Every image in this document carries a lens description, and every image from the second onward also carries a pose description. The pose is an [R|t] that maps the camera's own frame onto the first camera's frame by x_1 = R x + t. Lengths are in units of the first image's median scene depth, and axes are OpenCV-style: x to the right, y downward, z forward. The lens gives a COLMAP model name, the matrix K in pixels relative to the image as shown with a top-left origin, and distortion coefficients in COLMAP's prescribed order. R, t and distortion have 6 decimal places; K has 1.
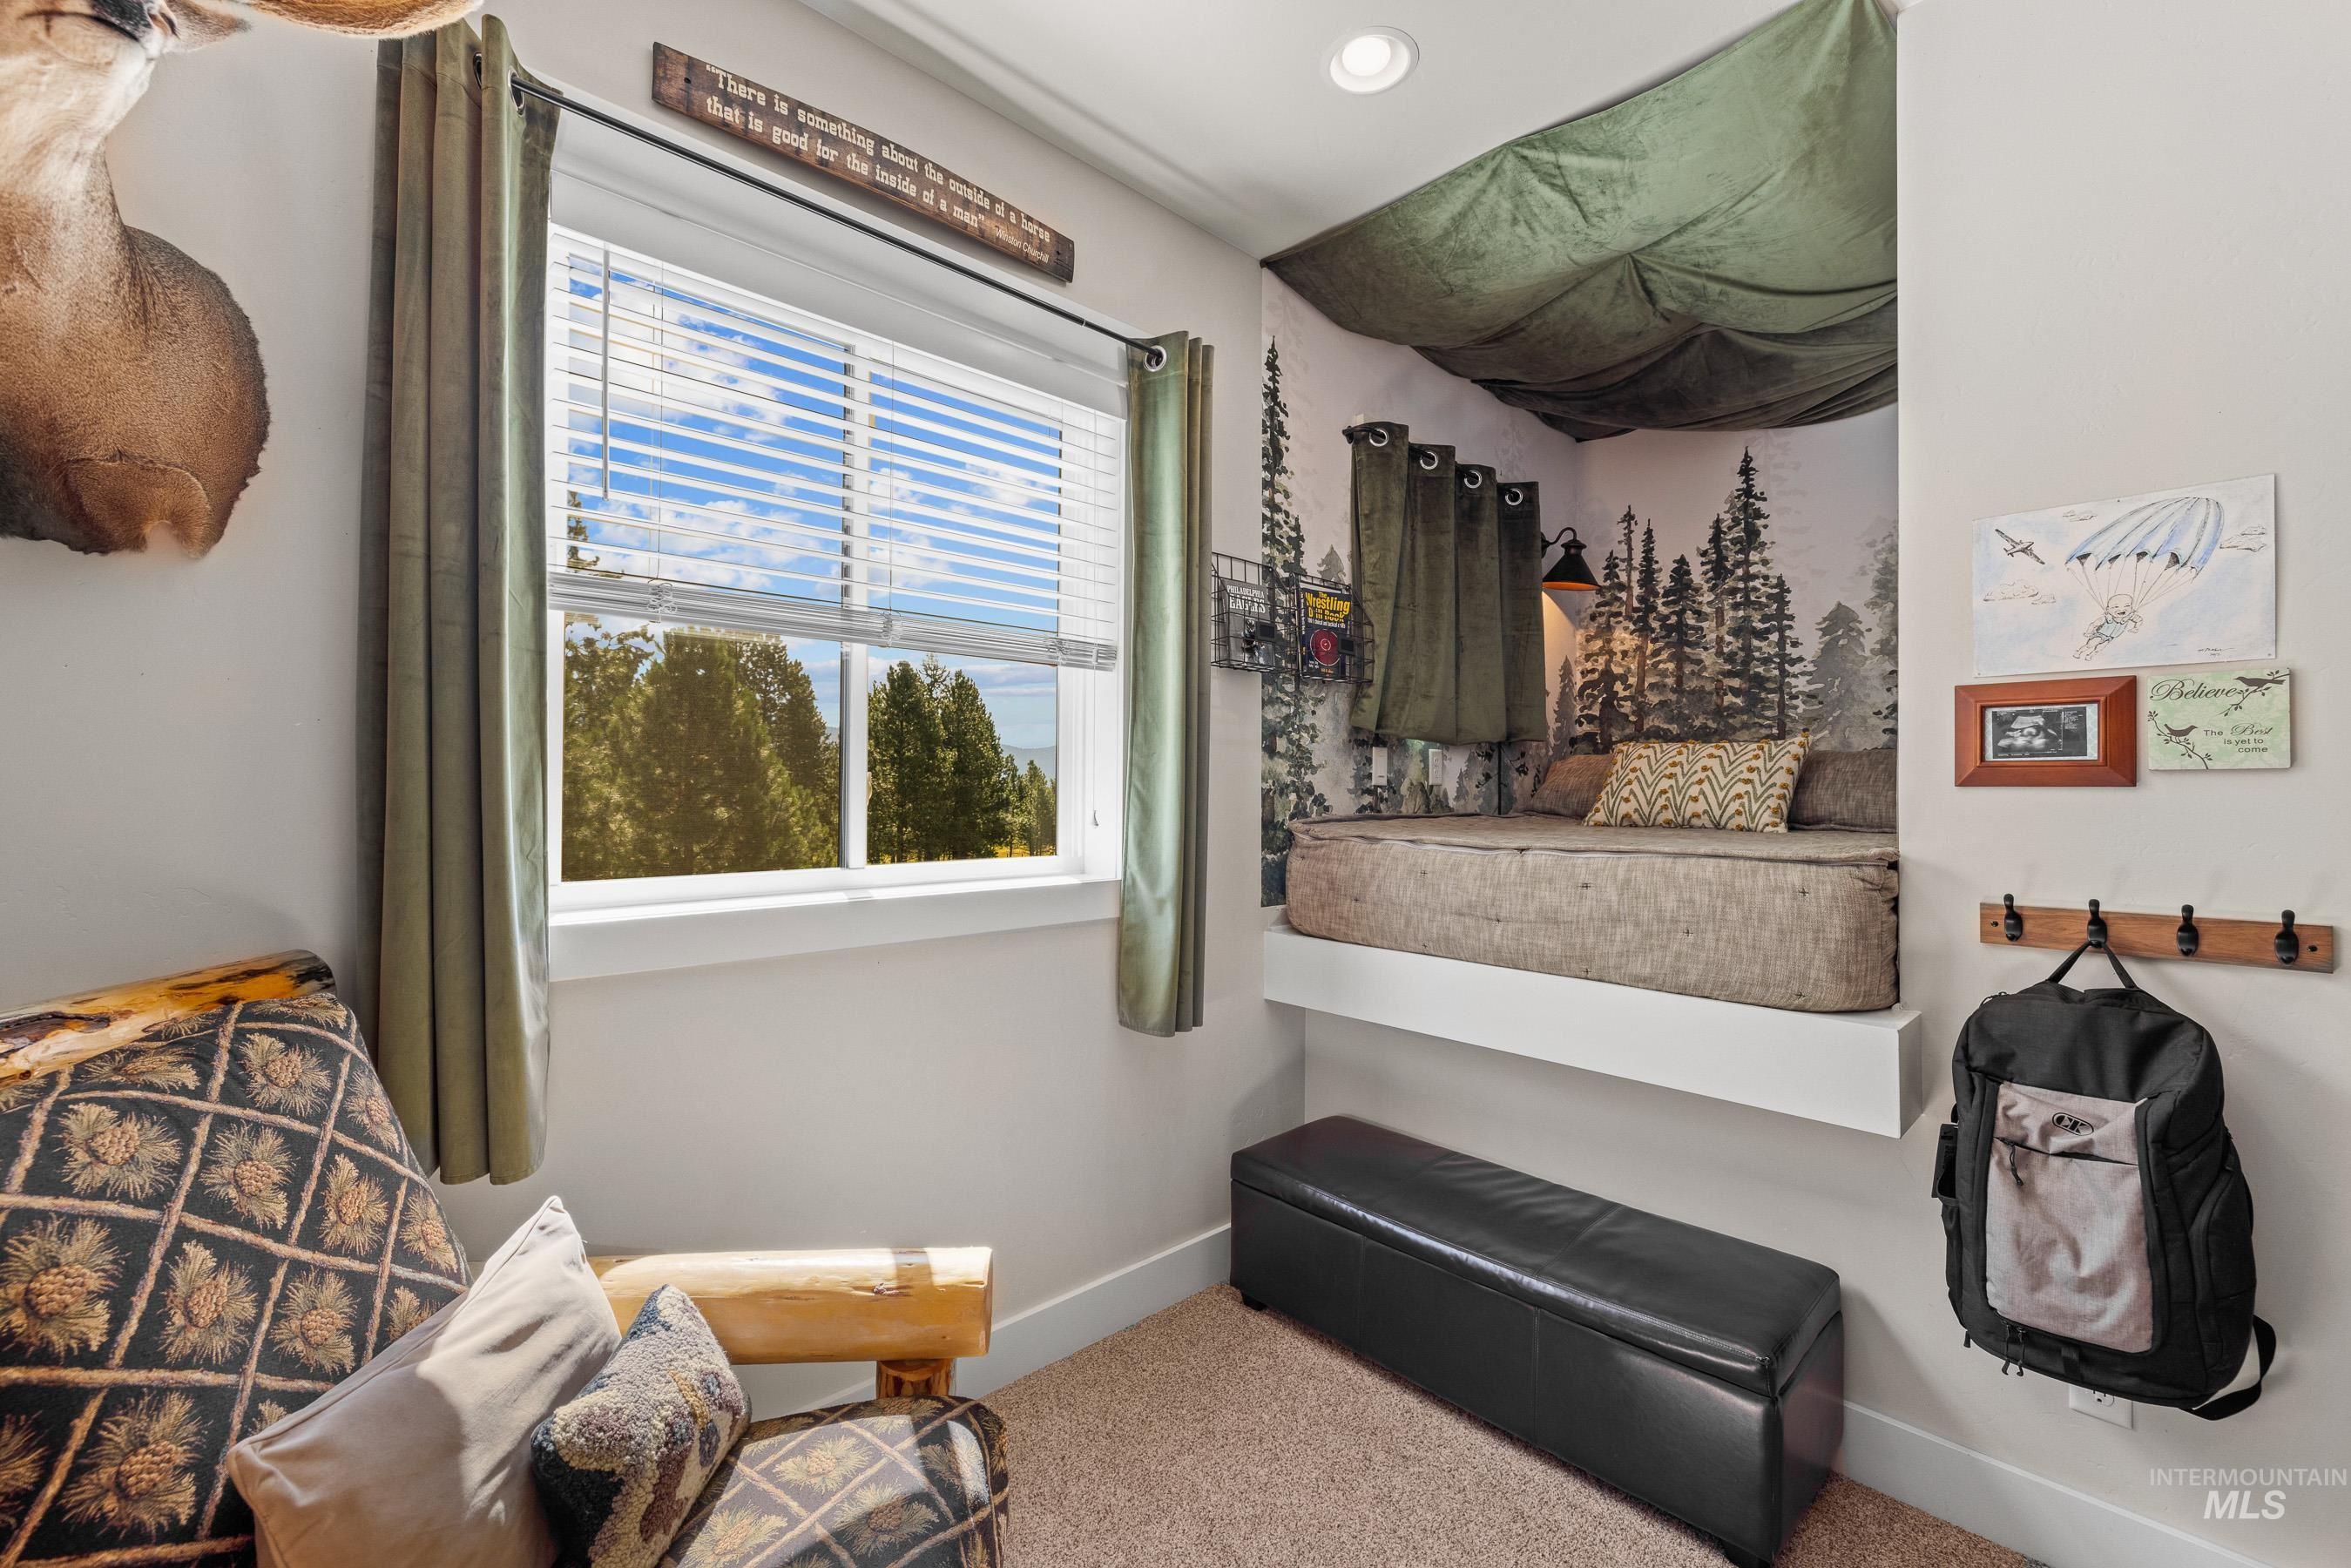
lens RADIAL K [[961.3, 0, 1198.7], [0, 961.3, 781.8], [0, 0, 1]] dist [0.001433, 0.000375]
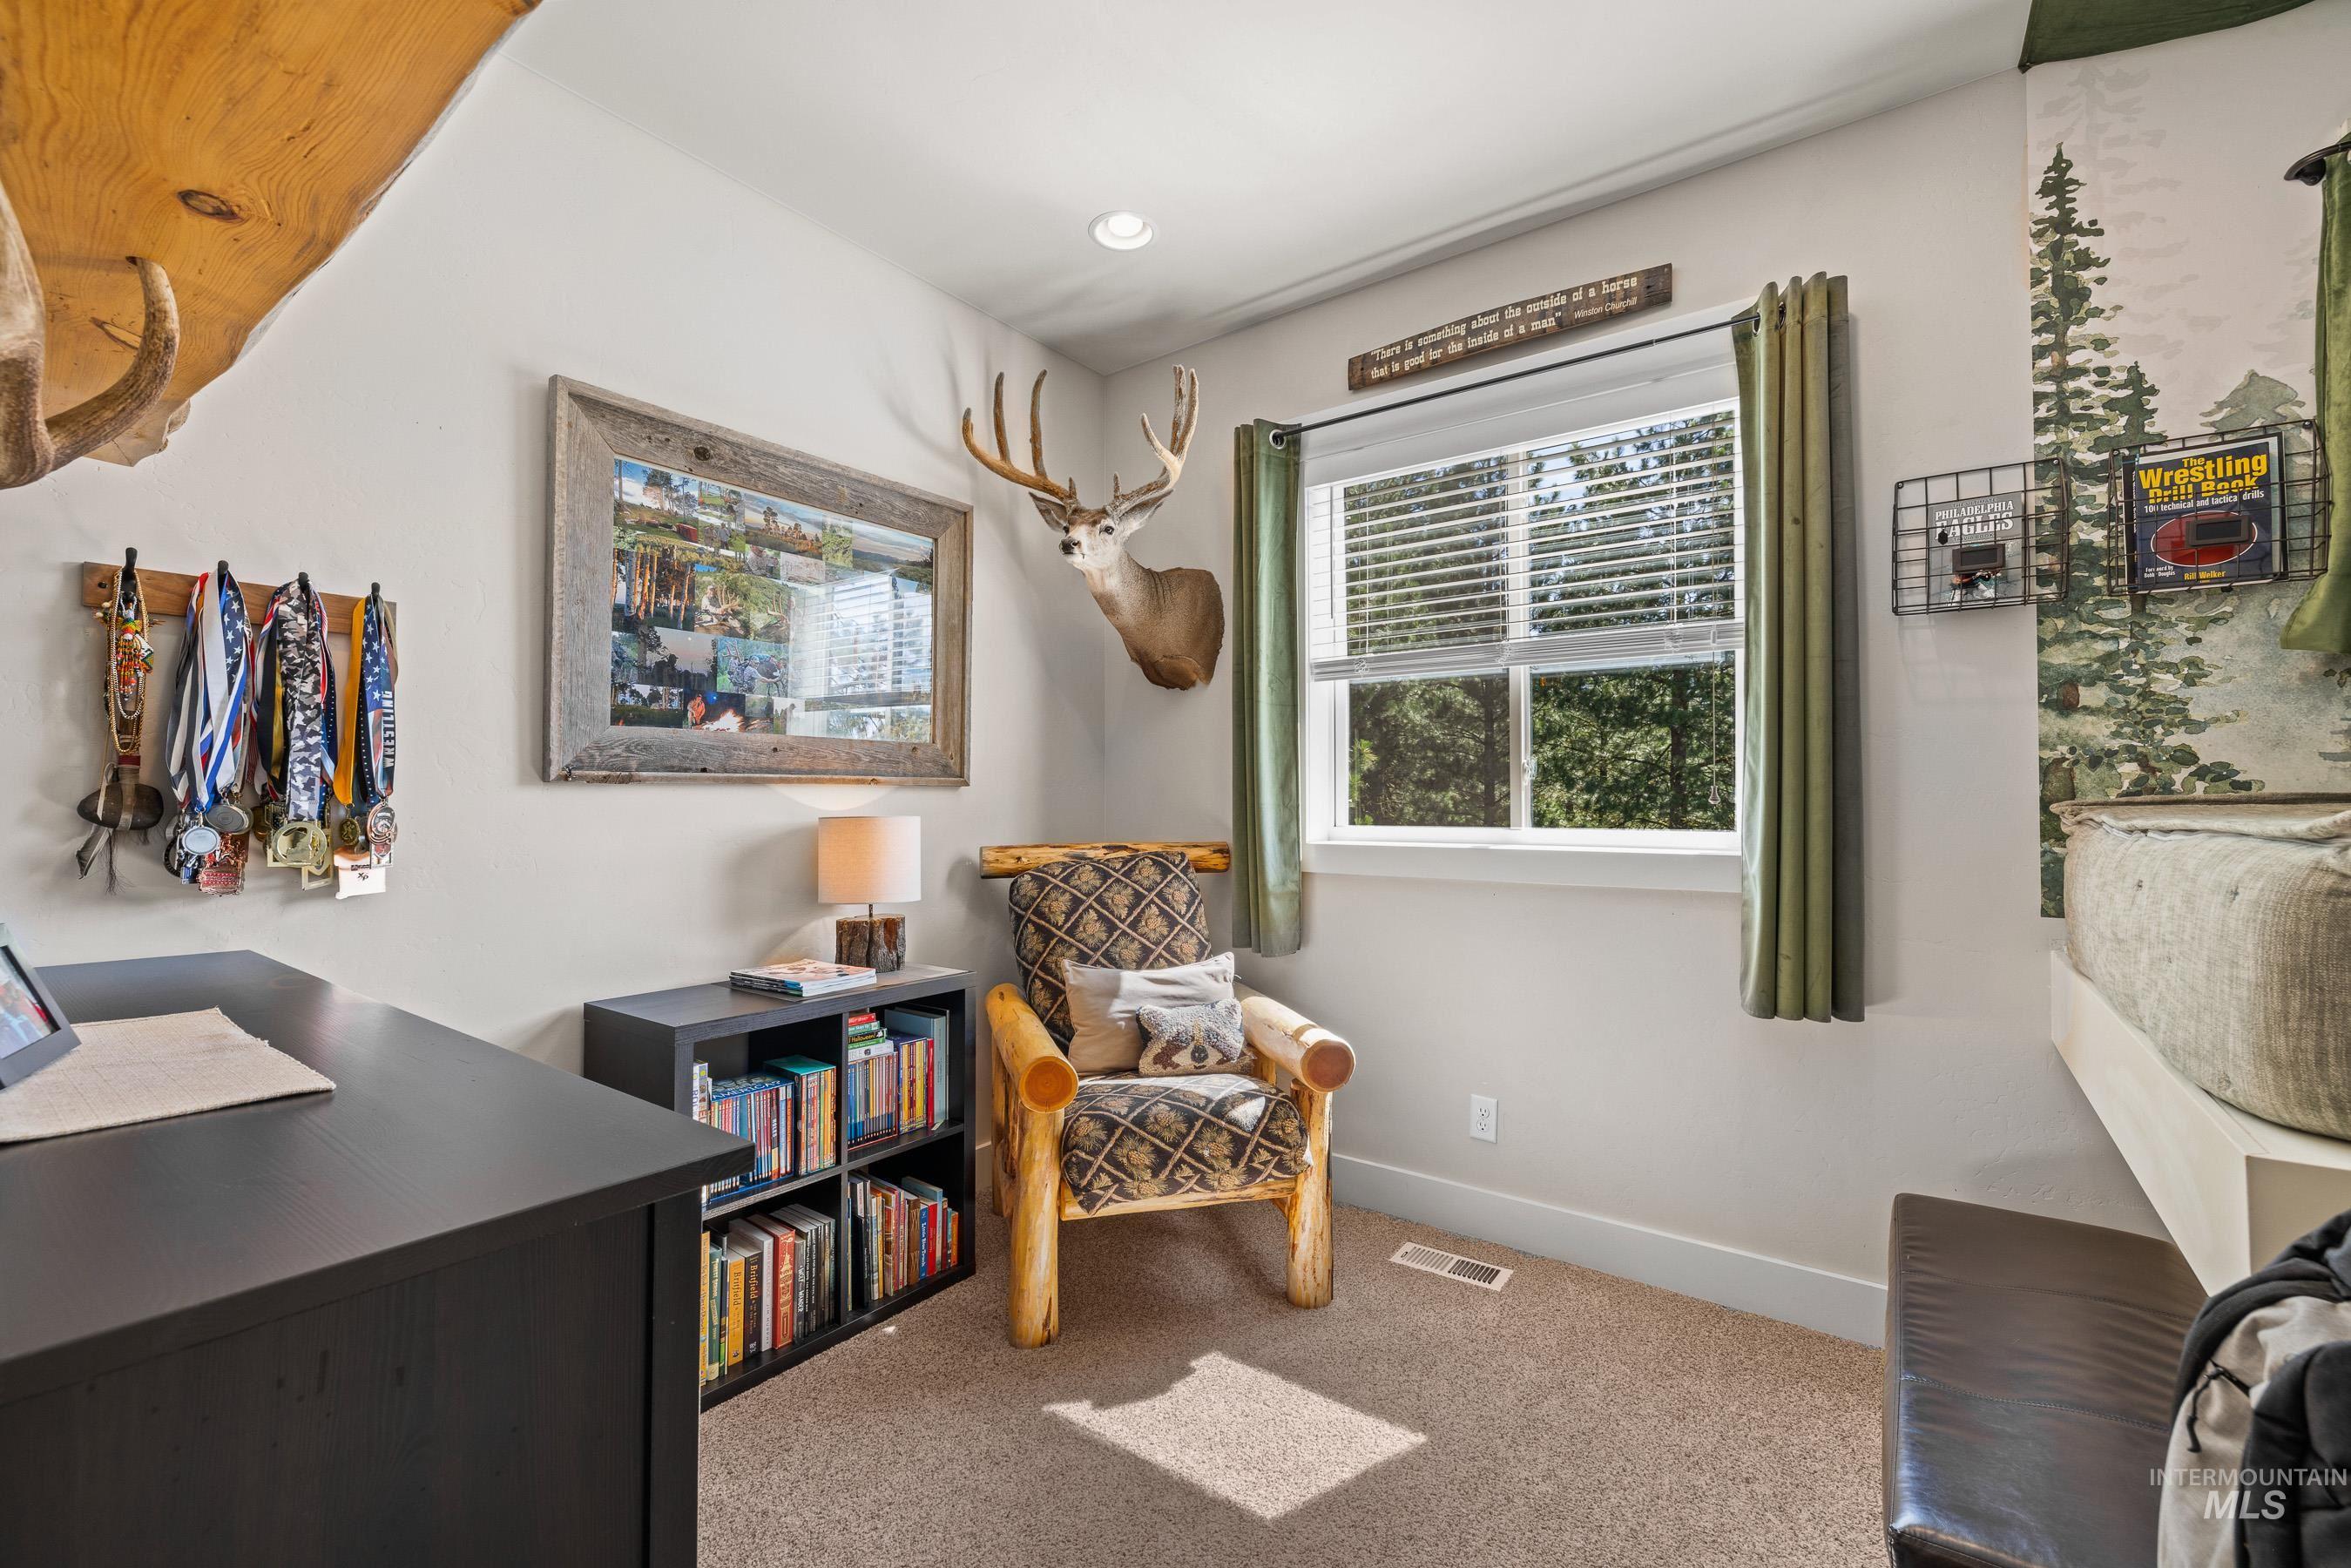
lens RADIAL K [[961.3, 0, 1198.7], [0, 961.3, 781.8], [0, 0, 1]] dist [0.001433, 0.000375]
pose [[0.210006, -0.023936, -0.977407, 0.657218], [0.008059, 0.999709, -0.022751, 0.036936], [0.977667, -0.003099, 0.210138, 0.200988]]
